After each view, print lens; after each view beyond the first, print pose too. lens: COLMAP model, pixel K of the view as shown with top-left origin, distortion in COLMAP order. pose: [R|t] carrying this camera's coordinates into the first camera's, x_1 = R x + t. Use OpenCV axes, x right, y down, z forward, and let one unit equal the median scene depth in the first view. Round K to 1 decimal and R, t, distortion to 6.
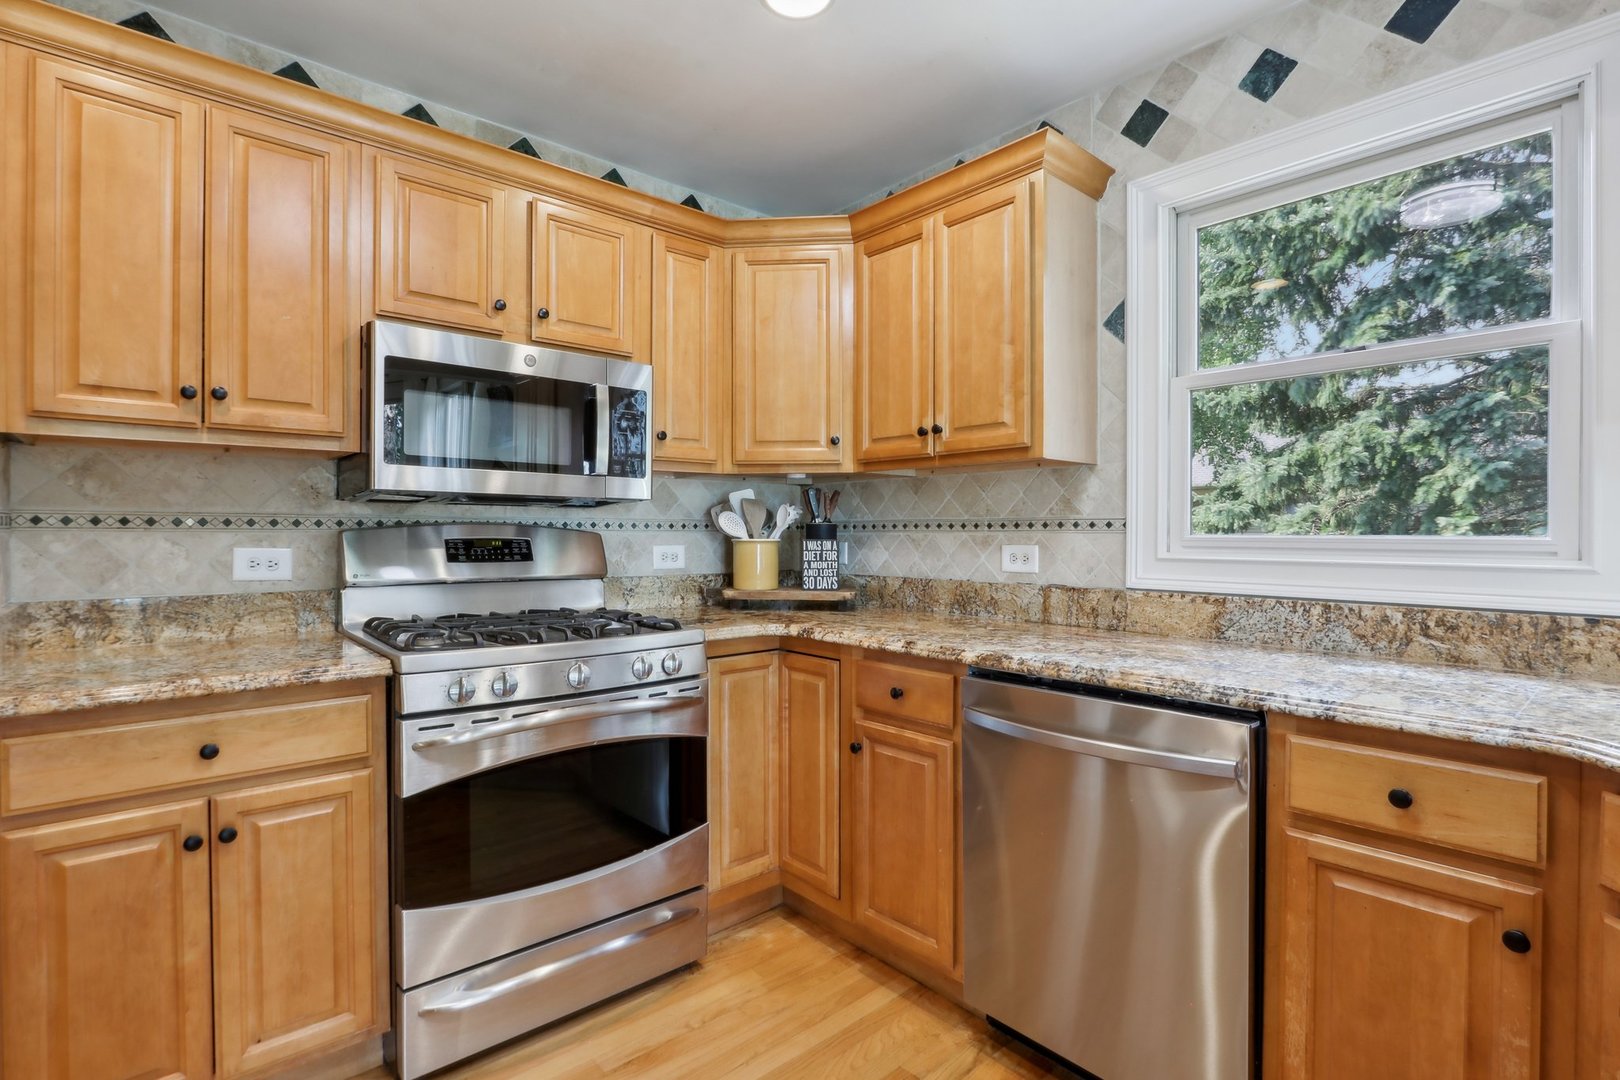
lens RADIAL K [[777.1, 0, 795.1], [0, 777.1, 539.8], [0, 0, 1]] dist [-0.022287, 0.004281]
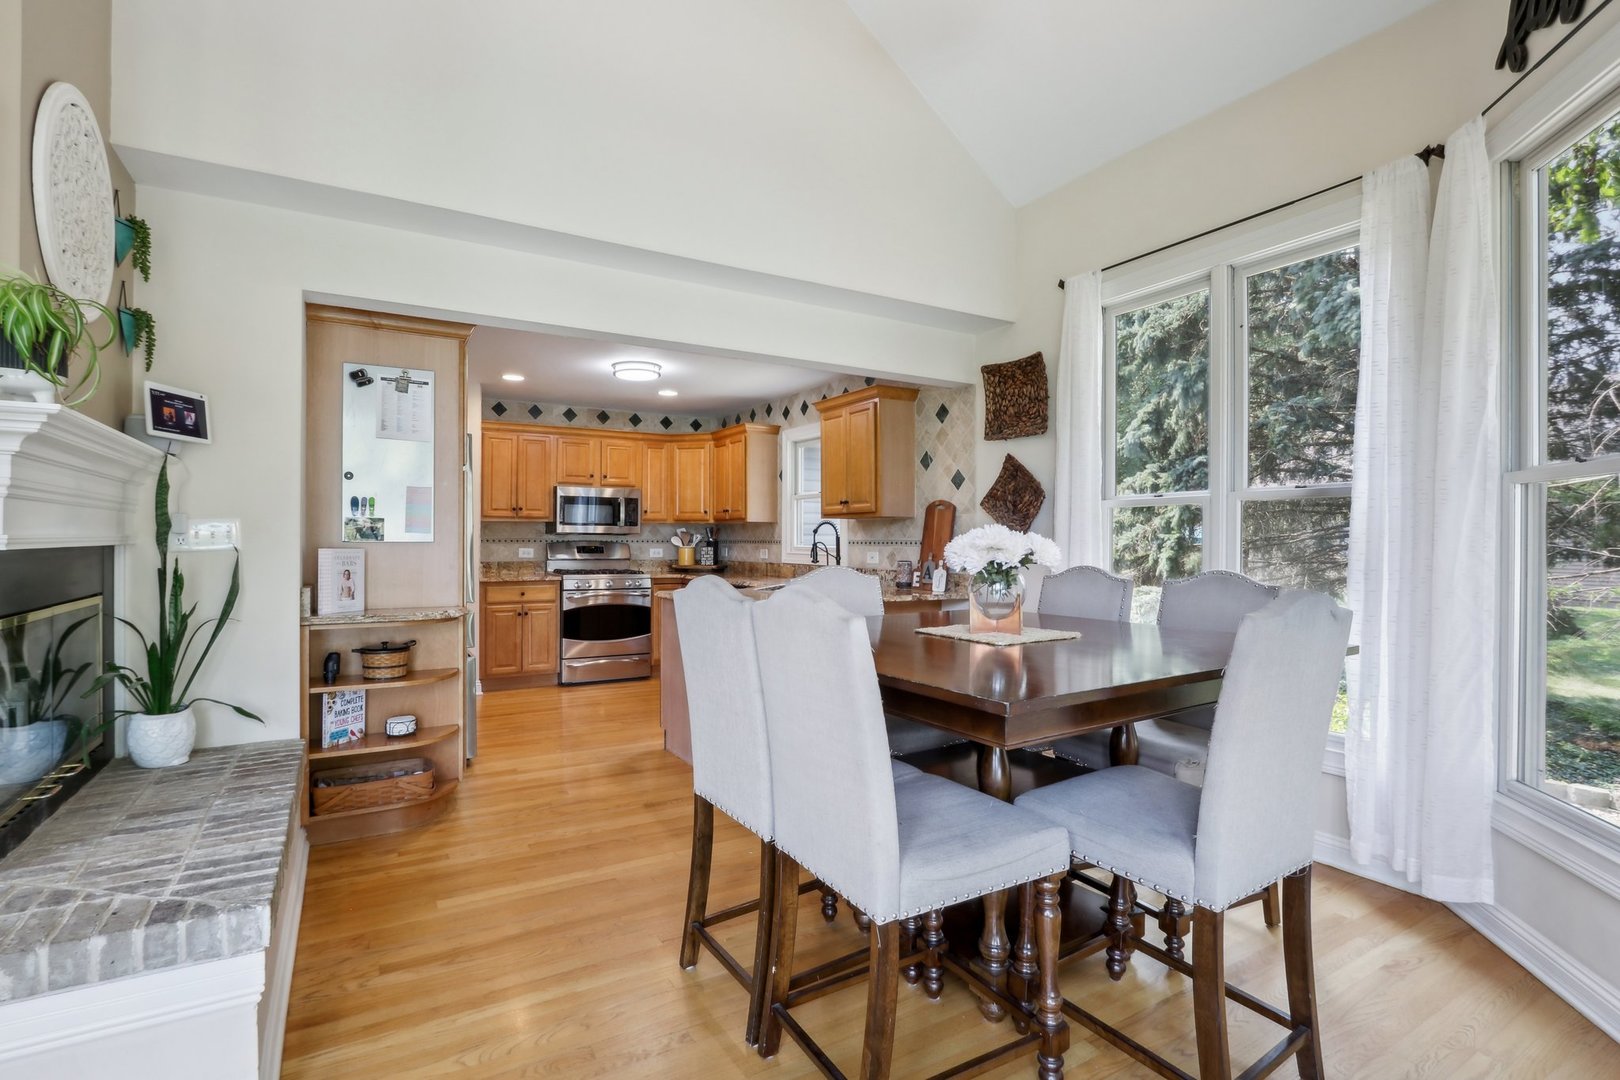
lens RADIAL K [[777.1, 0, 793.1], [0, 777.1, 542.1], [0, 0, 1]] dist [-0.022287, 0.004281]
pose [[0.983594, 0.003191, -0.180370, 1.069402], [-0.004515, 0.999966, -0.006931, 0.001220], [0.180342, 0.007632, 0.983574, -2.116617]]
